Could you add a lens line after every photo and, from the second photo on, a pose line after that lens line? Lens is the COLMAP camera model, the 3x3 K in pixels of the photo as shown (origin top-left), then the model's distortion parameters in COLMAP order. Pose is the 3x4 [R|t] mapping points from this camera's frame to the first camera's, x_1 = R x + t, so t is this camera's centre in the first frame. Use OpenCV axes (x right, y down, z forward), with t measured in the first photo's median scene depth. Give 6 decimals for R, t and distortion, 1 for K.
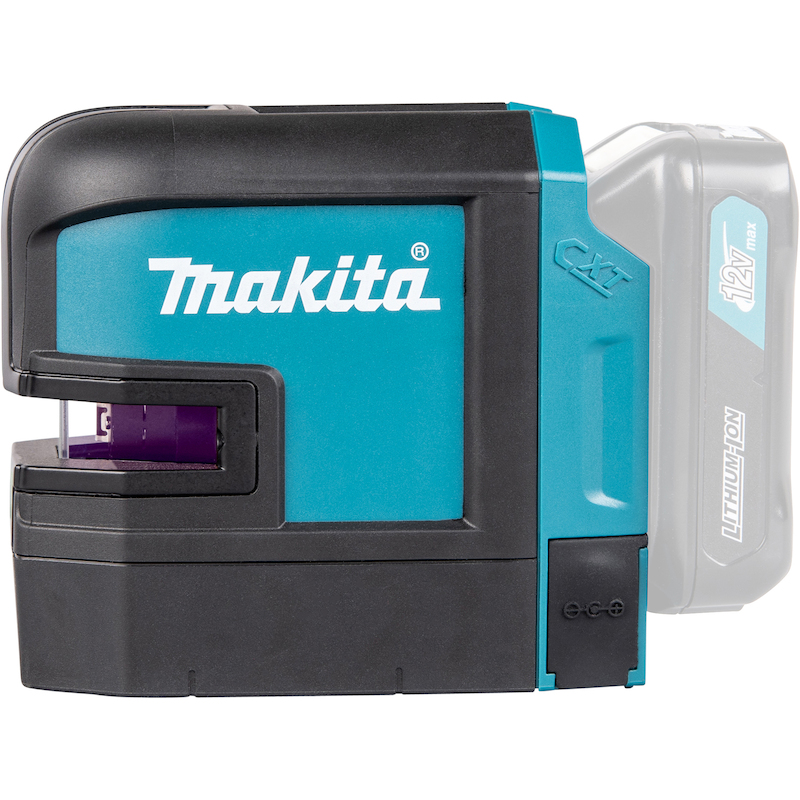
lens RADIAL K [[4496.7, 0, 400.0], [0, 4496.7, 400.0], [0, 0, 1]] dist [0.718341, -17.727962]
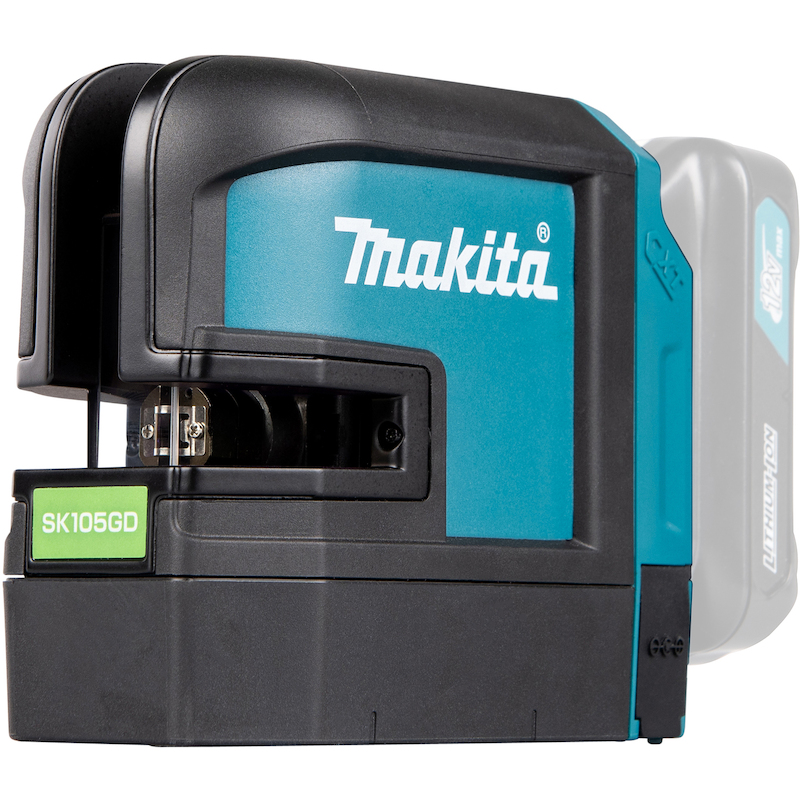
lens RADIAL K [[4496.7, 0, 400.0], [0, 4496.7, 400.0], [0, 0, 1]] dist [0.718341, -17.727962]
pose [[0.712019, 0.041812, 0.700914, -0.634722], [0.090555, 0.984421, -0.150714, 0.130295], [-0.696296, 0.170782, 0.697141, 0.406637]]
